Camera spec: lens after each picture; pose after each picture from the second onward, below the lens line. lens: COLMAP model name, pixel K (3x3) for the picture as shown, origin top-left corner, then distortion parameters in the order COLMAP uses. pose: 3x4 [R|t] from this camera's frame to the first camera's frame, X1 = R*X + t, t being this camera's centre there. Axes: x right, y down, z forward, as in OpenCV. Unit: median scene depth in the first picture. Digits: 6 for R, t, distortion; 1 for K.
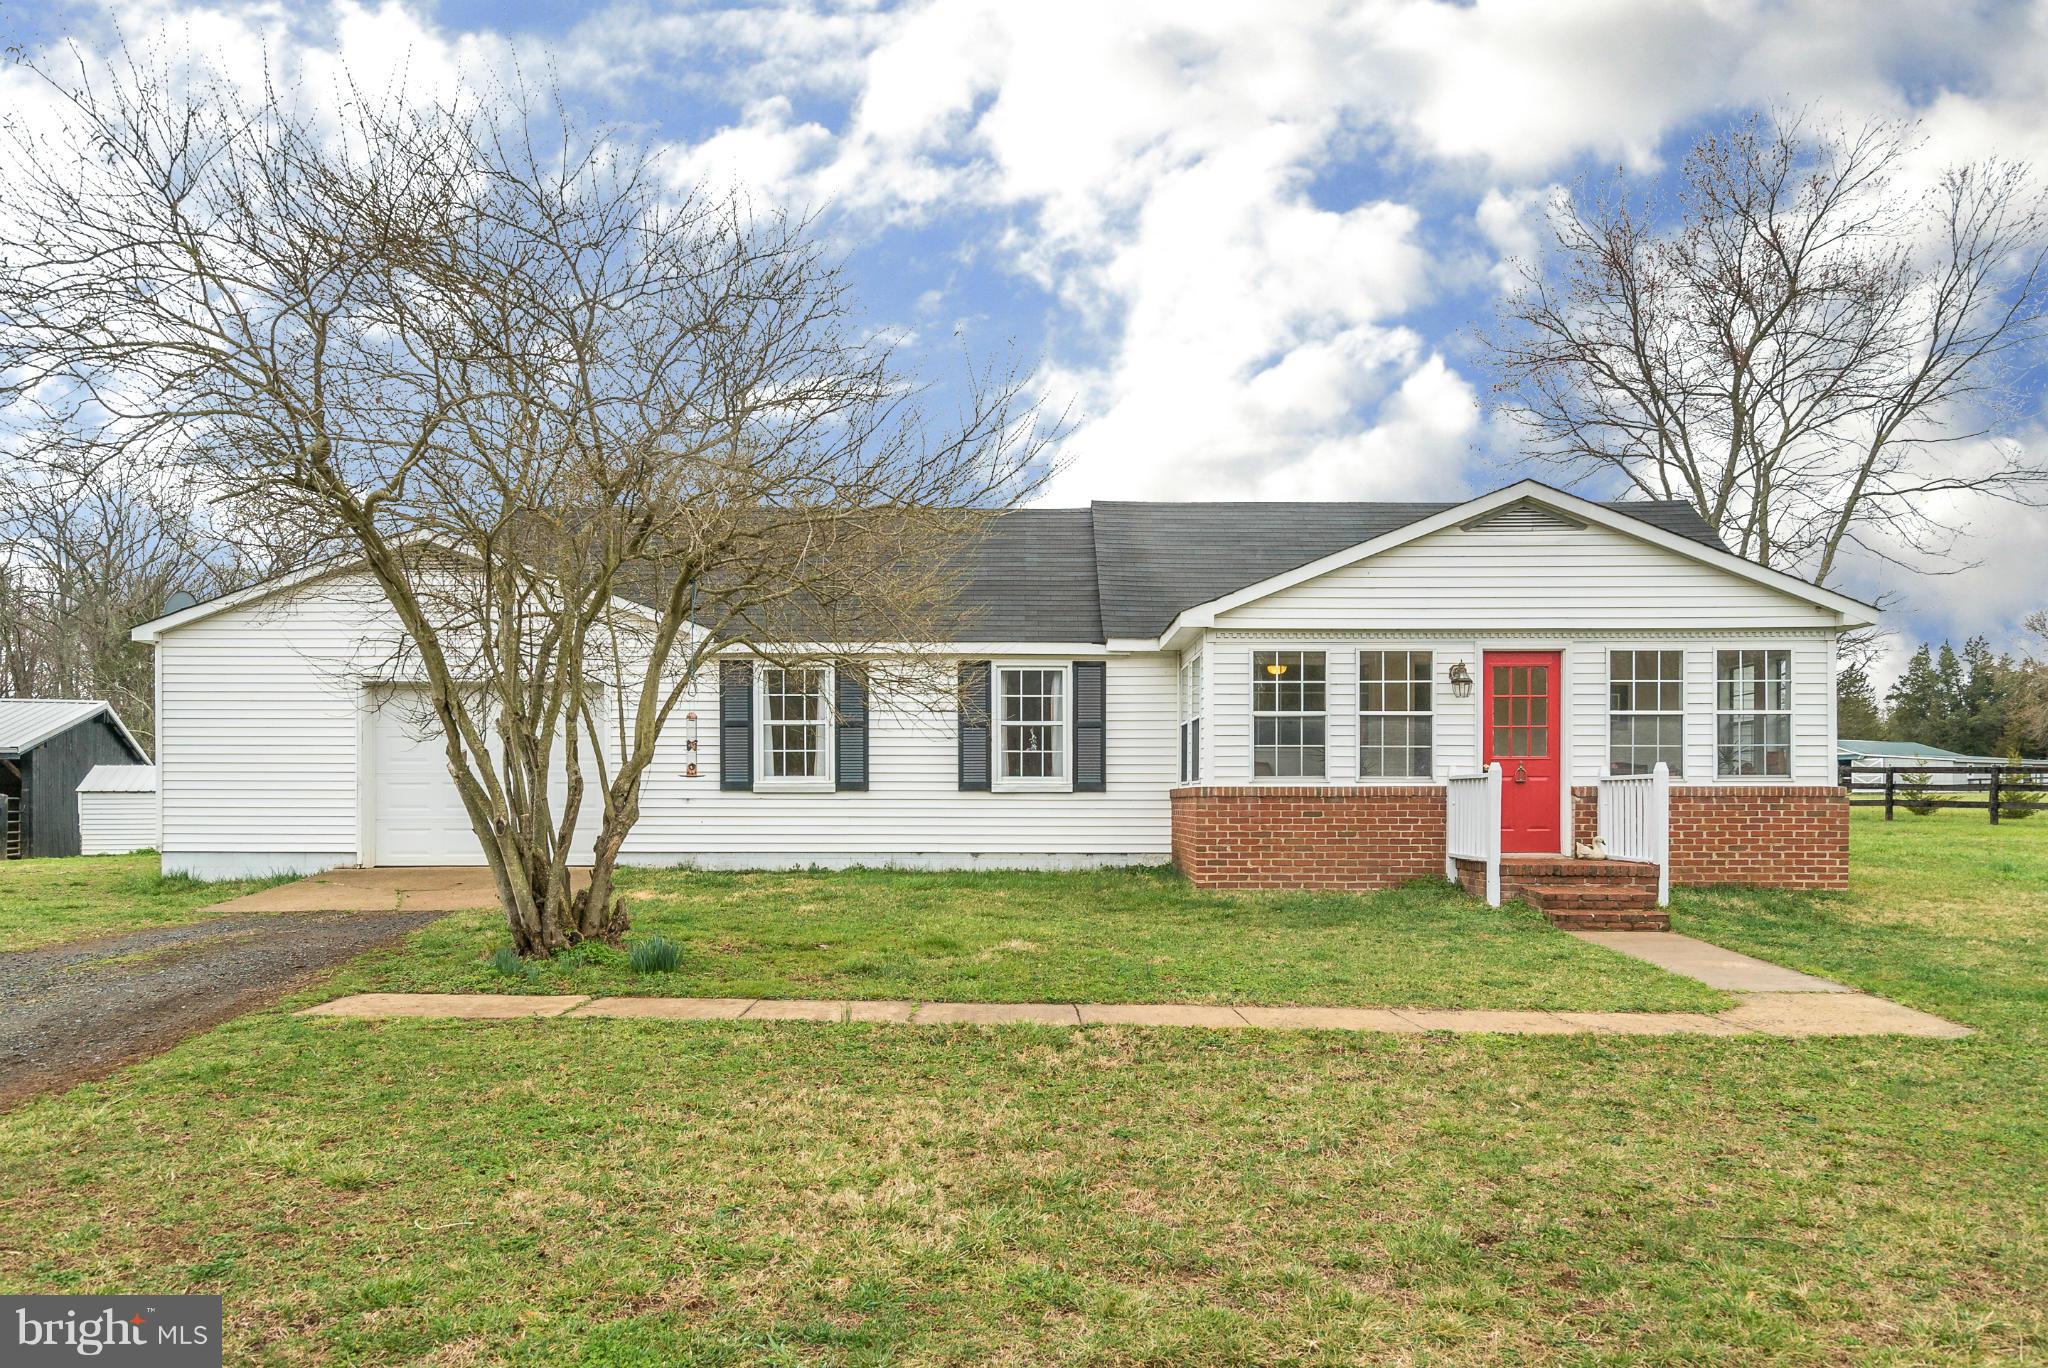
lens RADIAL K [[984.8, 0, 1074.7], [0, 984.8, 683.2], [0, 0, 1]] dist [0.000180, 0.000101]
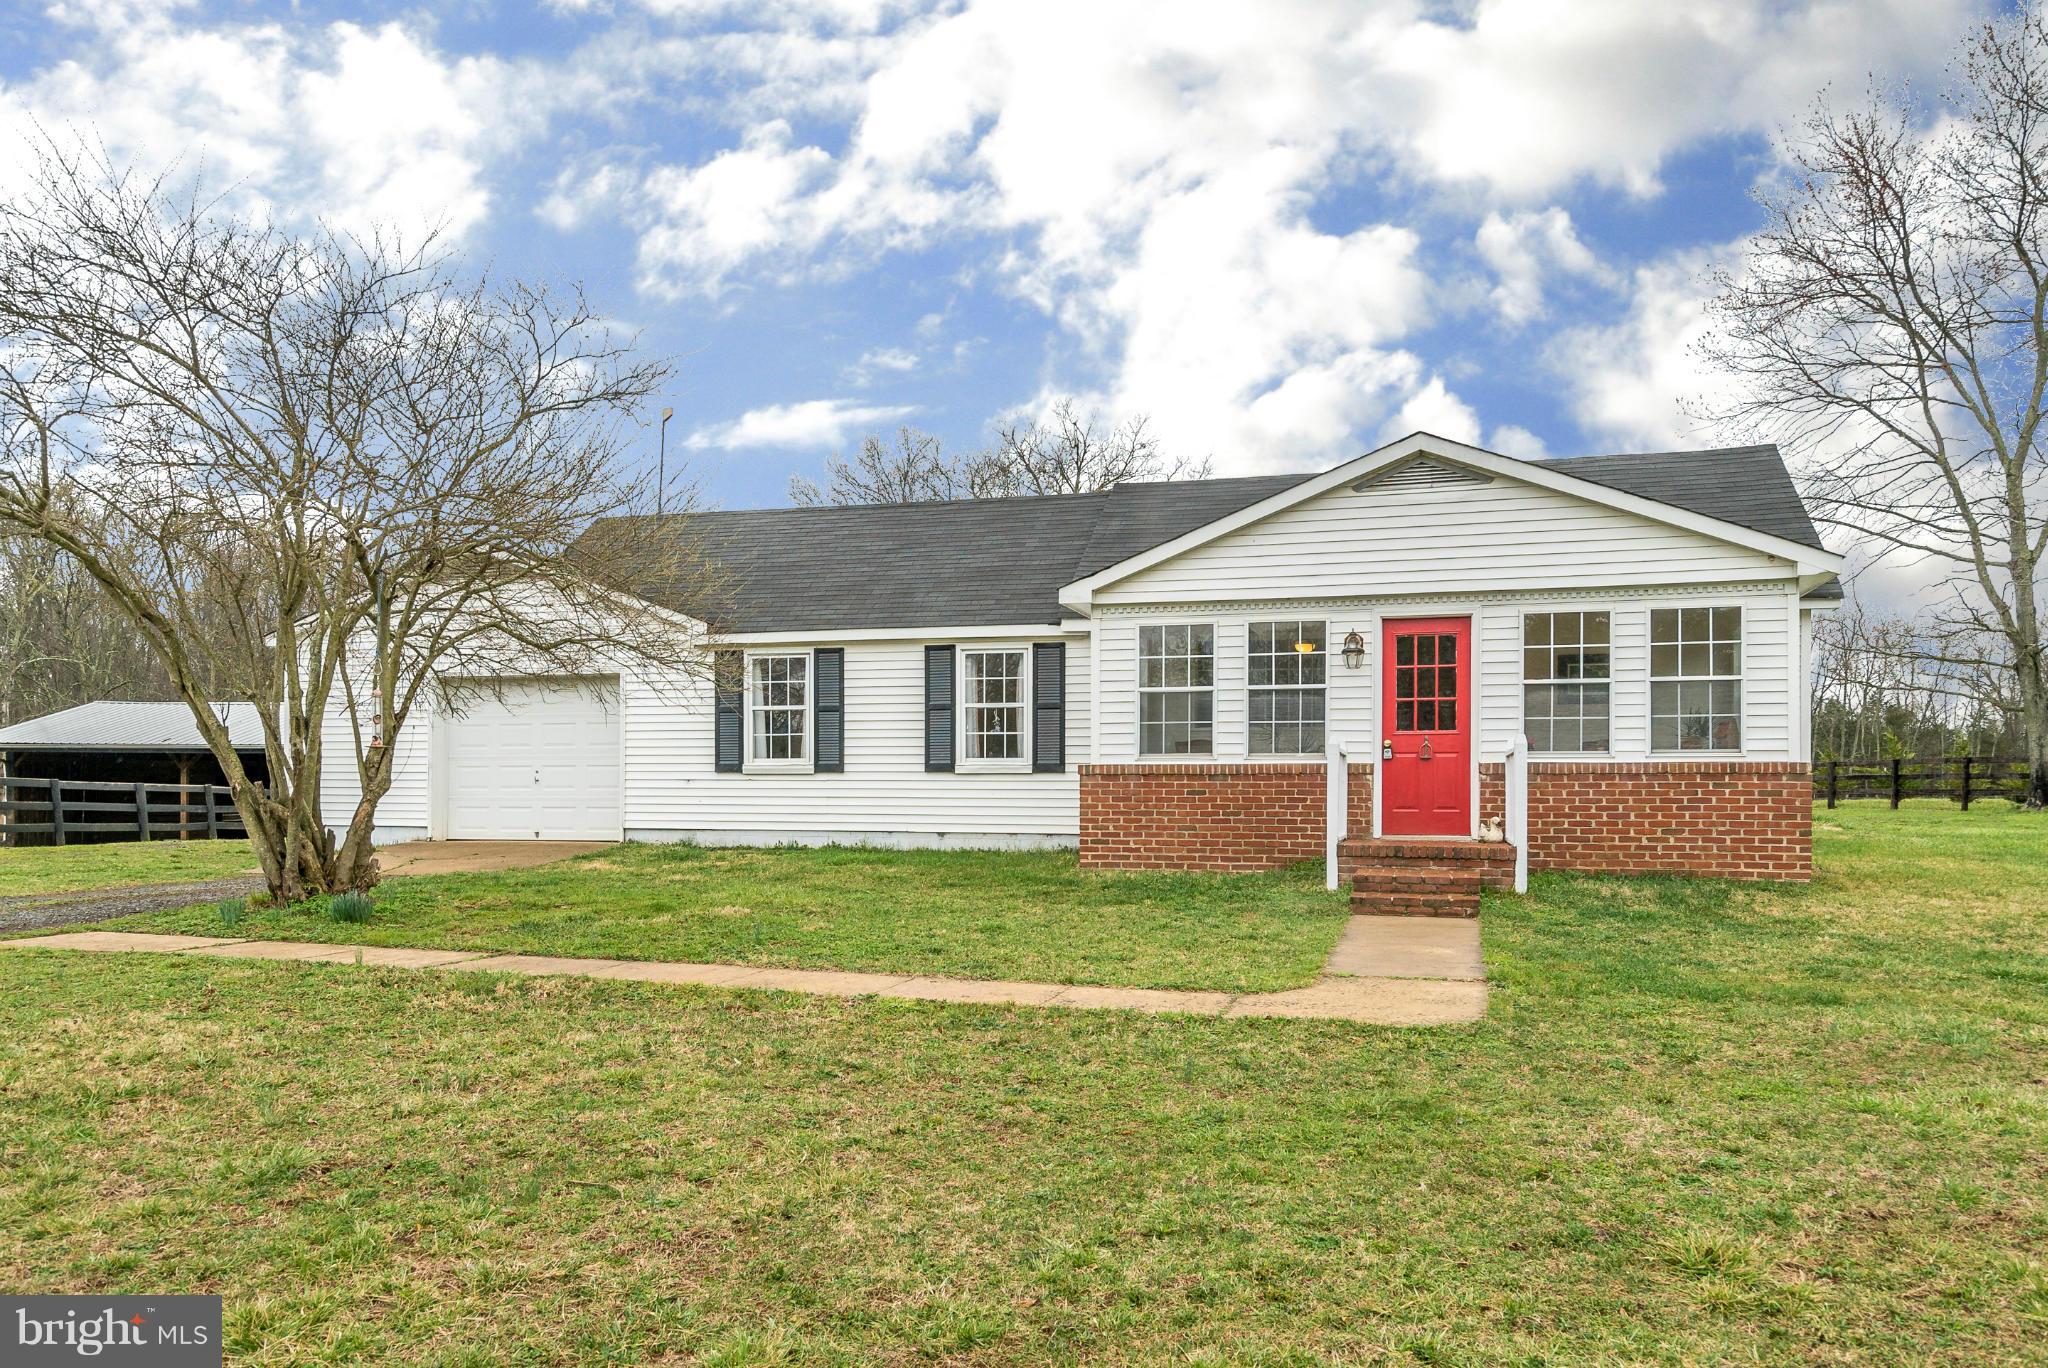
lens RADIAL K [[984.8, 0, 1074.7], [0, 984.8, 683.2], [0, 0, 1]] dist [0.000180, 0.000101]
pose [[0.982316, -0.018271, -0.186338, 0.303765], [0.020241, 0.999757, 0.008675, 0.014618], [0.186134, -0.012293, 0.982447, 0.029367]]
